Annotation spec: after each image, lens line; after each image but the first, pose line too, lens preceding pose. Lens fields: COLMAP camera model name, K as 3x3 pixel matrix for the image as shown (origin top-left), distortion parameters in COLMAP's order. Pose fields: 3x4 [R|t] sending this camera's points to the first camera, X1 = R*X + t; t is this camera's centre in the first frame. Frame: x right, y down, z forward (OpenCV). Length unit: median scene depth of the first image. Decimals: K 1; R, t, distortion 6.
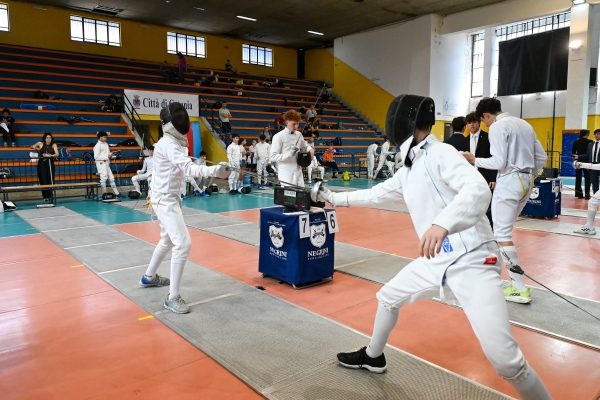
lens RADIAL K [[447.5, 0, 305.8], [0, 447.5, 189.5], [0, 0, 1]] dist [-0.029106, 0.024376]
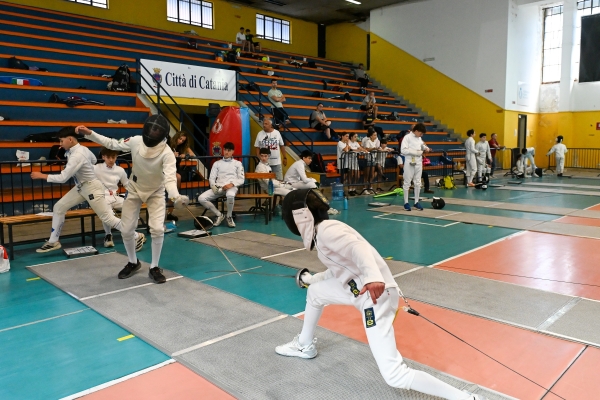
lens RADIAL K [[477.8, 0, 305.2], [0, 477.8, 176.2], [0, 0, 1]] dist [-0.001333, 0.001985]
pose [[0.995634, -0.001826, 0.093324, -0.161862], [0.003866, 0.999758, -0.021677, -0.018442], [-0.093262, 0.021943, 0.995400, 0.173558]]
